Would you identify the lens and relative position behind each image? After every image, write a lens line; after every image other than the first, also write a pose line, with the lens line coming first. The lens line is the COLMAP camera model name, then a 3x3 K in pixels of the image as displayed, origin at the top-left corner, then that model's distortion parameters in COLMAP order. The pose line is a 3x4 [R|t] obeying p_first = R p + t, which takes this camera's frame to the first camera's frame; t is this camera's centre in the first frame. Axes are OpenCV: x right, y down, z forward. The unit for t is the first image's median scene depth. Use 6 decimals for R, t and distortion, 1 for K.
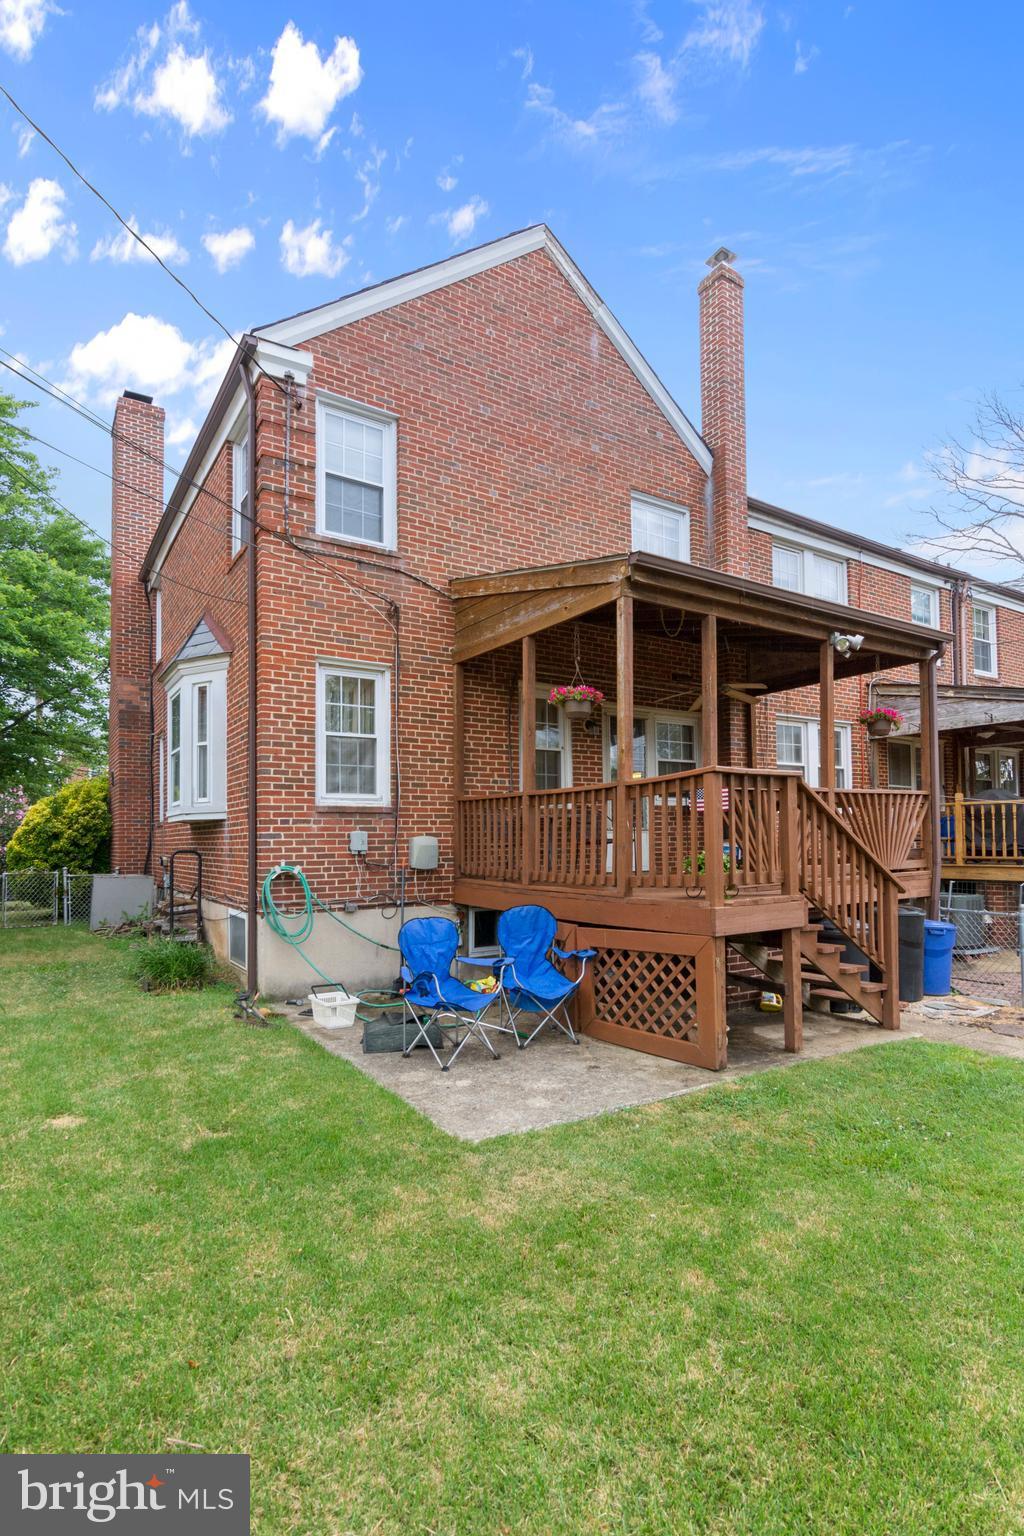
lens RADIAL K [[759.5, 0, 517.2], [0, 759.5, 793.2], [0, 0, 1]] dist [-0.001589, -0.000067]
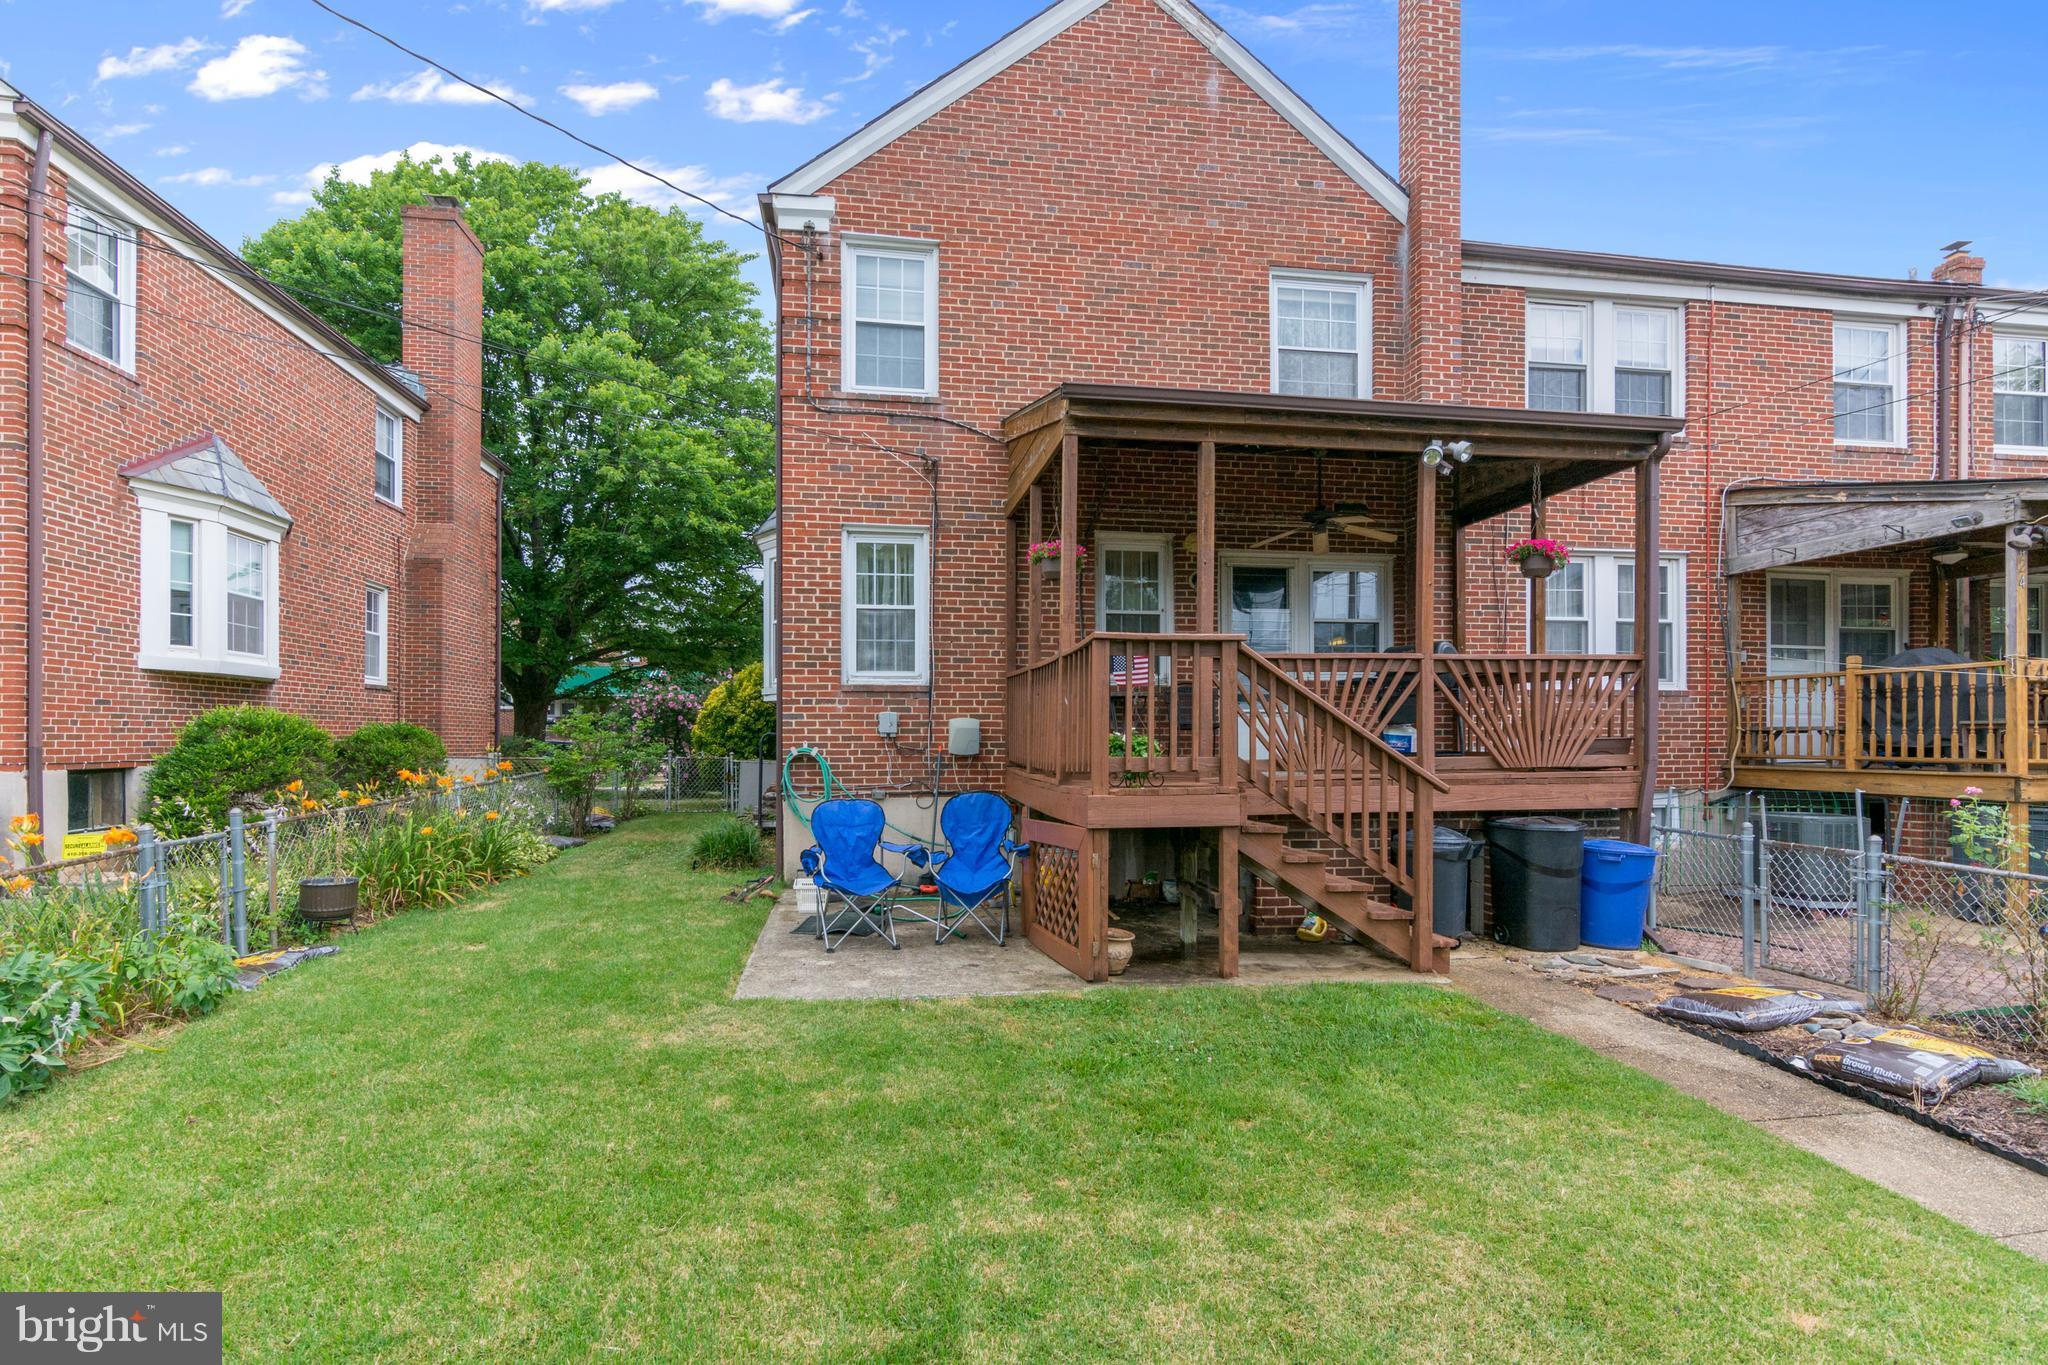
lens RADIAL K [[1012.6, 0, 1021.7], [0, 1012.6, 699.7], [0, 0, 1]] dist [-0.001589, -0.000067]
pose [[0.918717, -0.004232, -0.394894, 0.413612], [0.015338, 0.999570, 0.024972, 0.007018], [0.394619, -0.028999, 0.918387, -0.058238]]
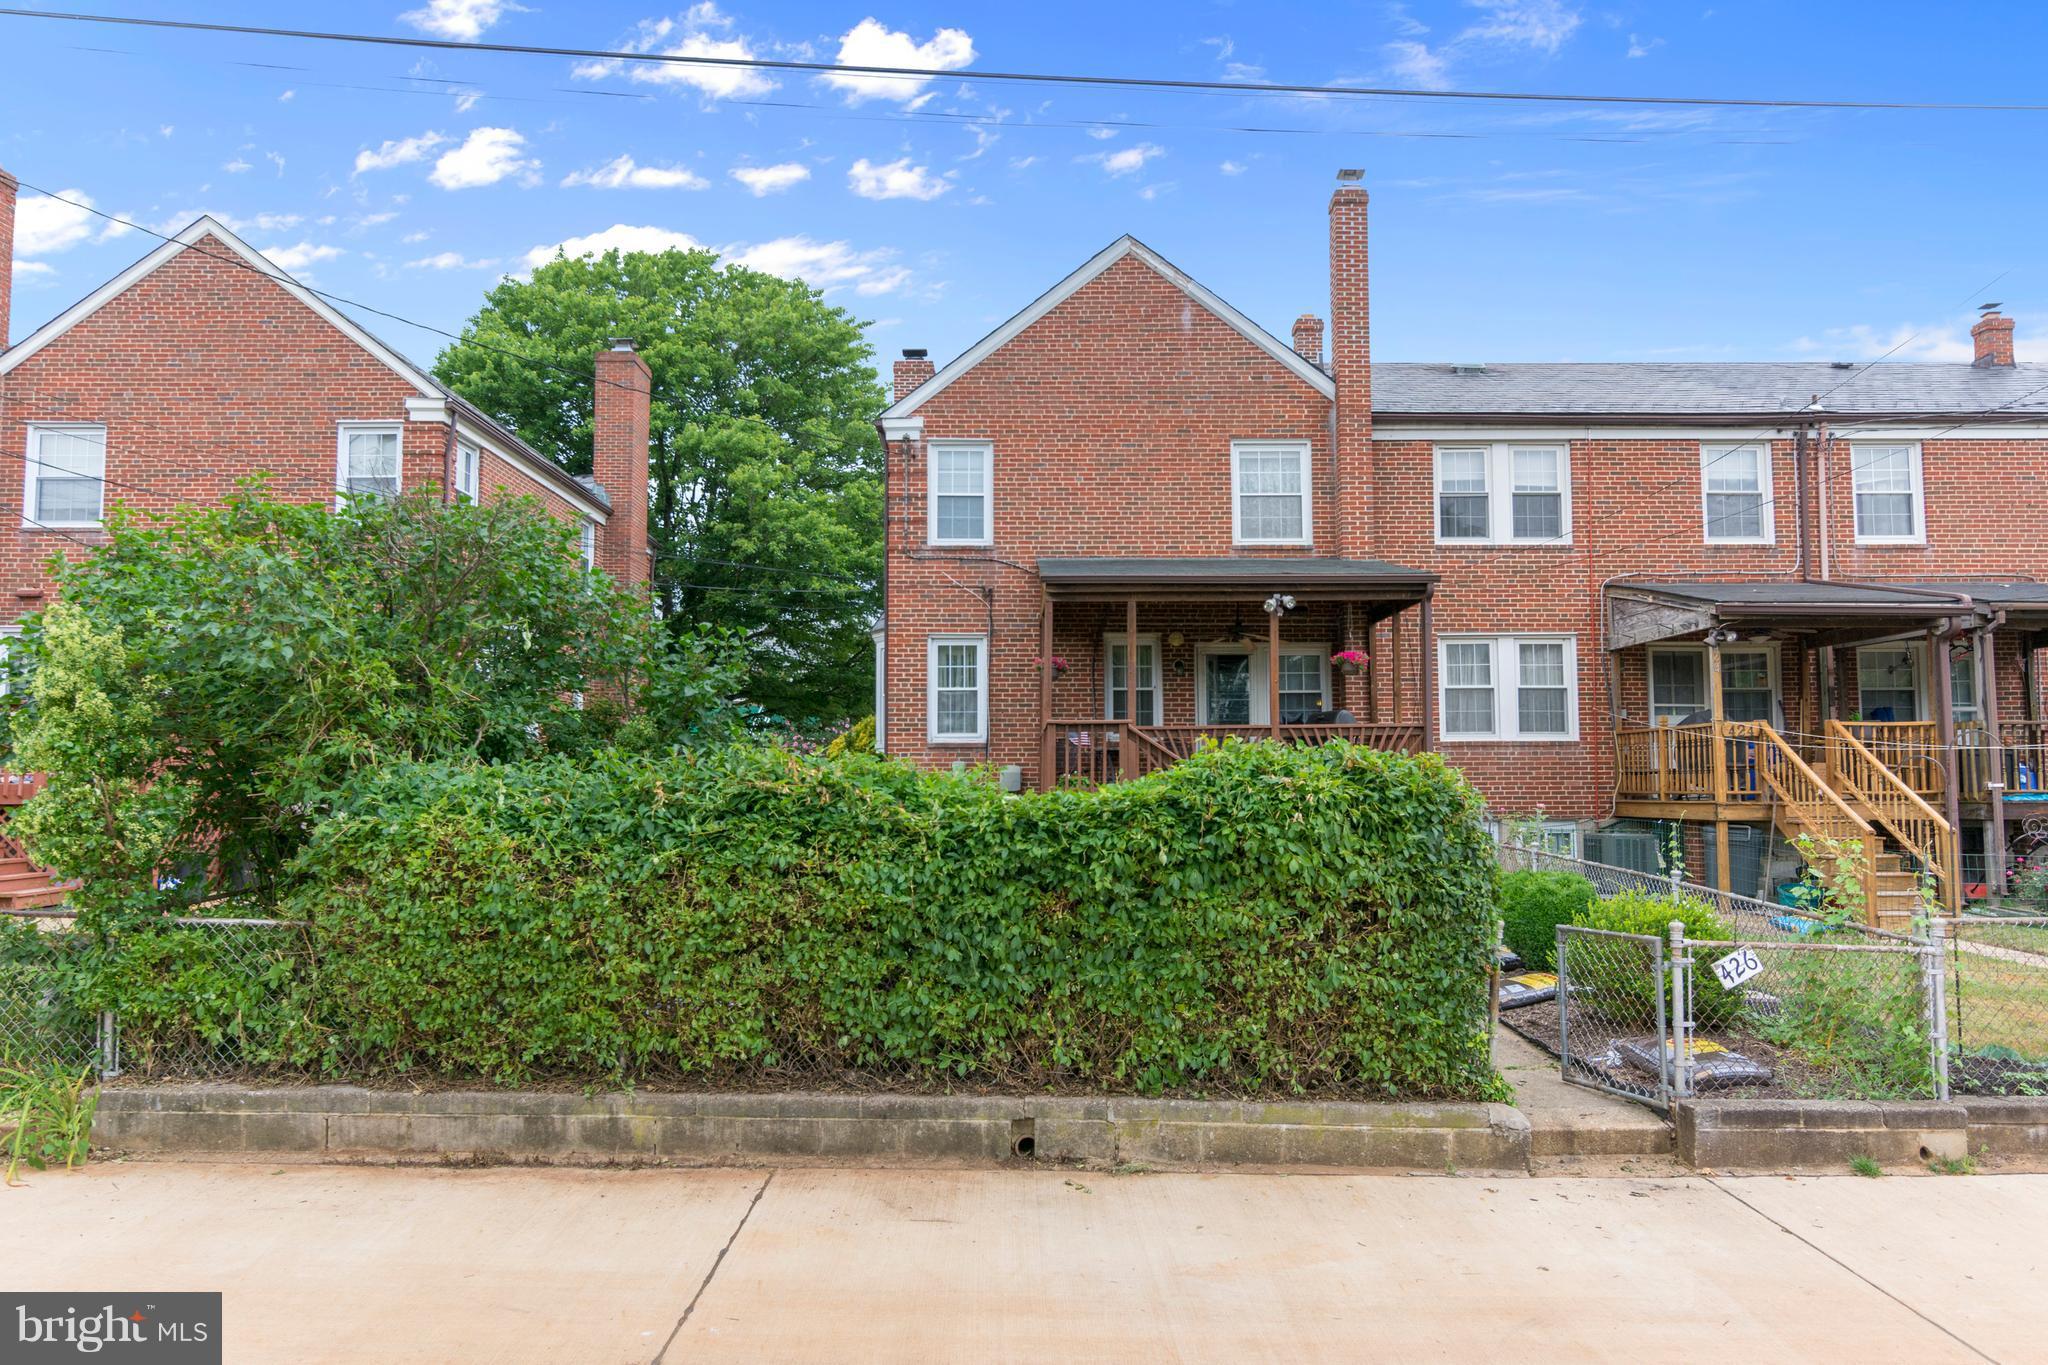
lens RADIAL K [[1323.5, 0, 1037.7], [0, 1323.5, 628.7], [0, 0, 1]] dist [-0.001889, -0.000362]
pose [[0.858955, -0.052006, -0.509404, 1.095432], [0.025292, 0.997924, -0.059233, -0.041062], [0.511427, 0.037995, 0.858487, -0.931369]]
